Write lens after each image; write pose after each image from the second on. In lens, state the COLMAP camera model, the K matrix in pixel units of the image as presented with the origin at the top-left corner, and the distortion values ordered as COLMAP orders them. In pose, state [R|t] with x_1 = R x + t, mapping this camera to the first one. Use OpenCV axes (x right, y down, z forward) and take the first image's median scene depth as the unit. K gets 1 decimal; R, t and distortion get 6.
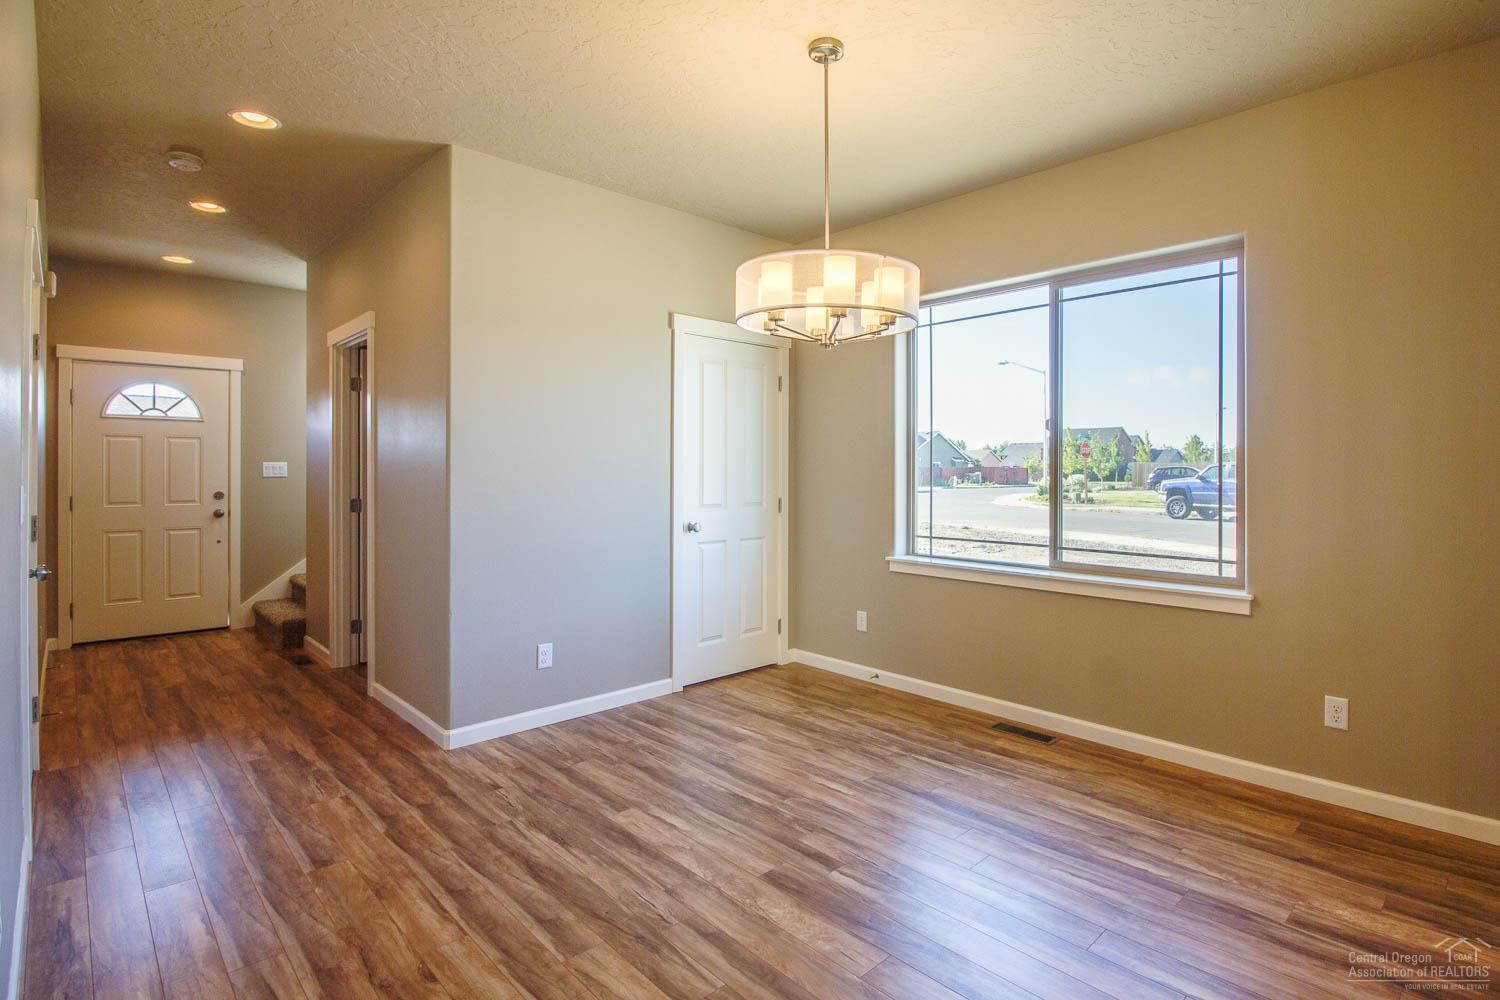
lens RADIAL K [[754.8, 0, 841.1], [0, 754.8, 471.8], [0, 0, 1]] dist [-0.018495, -0.003341]
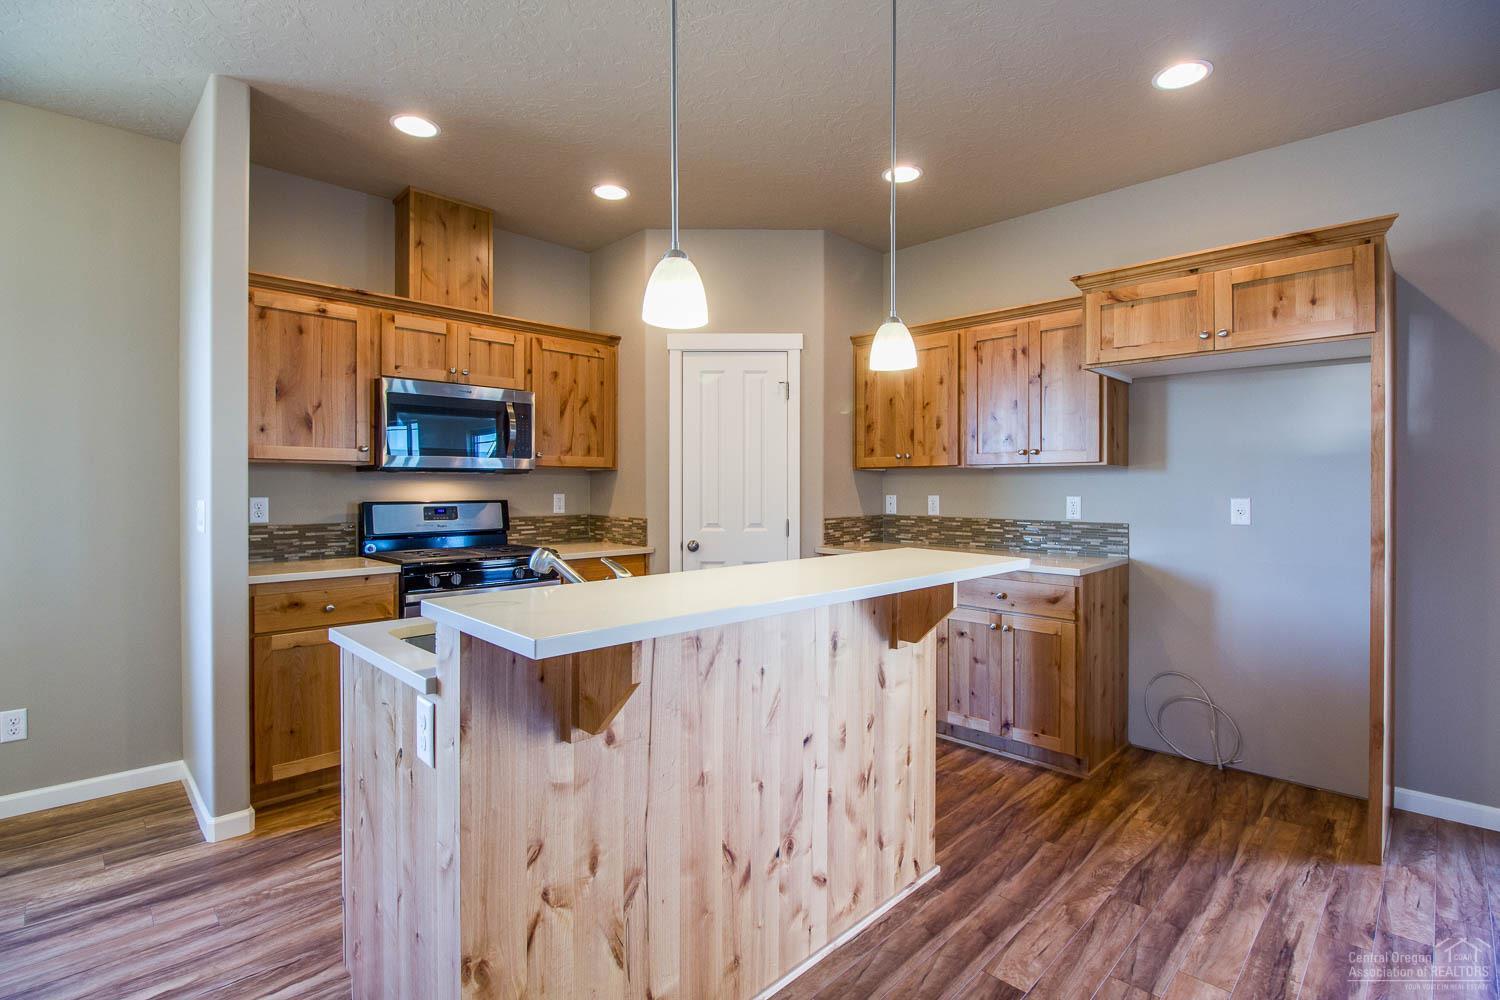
lens RADIAL K [[691.2, 0, 746.0], [0, 691.2, 493.2], [0, 0, 1]] dist [-0.010072, -0.008158]
pose [[0.020567, -0.011099, 0.999727, -0.196320], [0.003275, 0.999934, 0.011034, 0.001484], [-0.999783, 0.003048, 0.020602, -0.011964]]
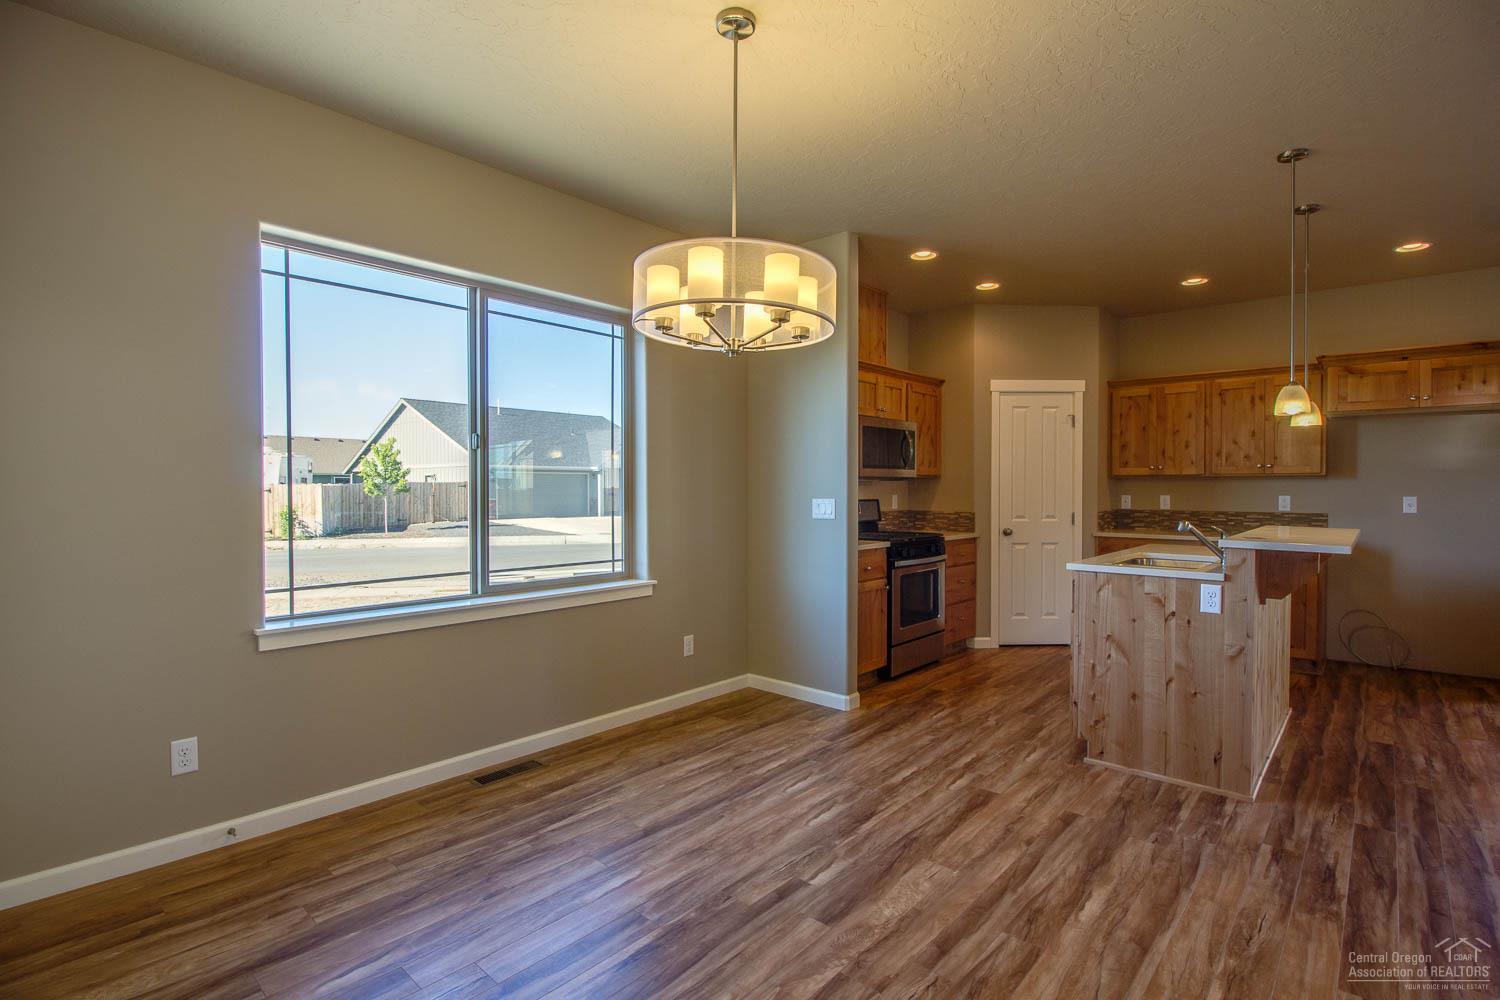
lens RADIAL K [[691.2, 0, 753.6], [0, 691.2, 500.1], [0, 0, 1]] dist [-0.010072, -0.008158]
pose [[-0.022898, -0.018758, 0.999562, -0.691683], [0.004503, 0.999812, 0.018866, -0.005316], [-0.999728, 0.004933, -0.022809, 0.809525]]
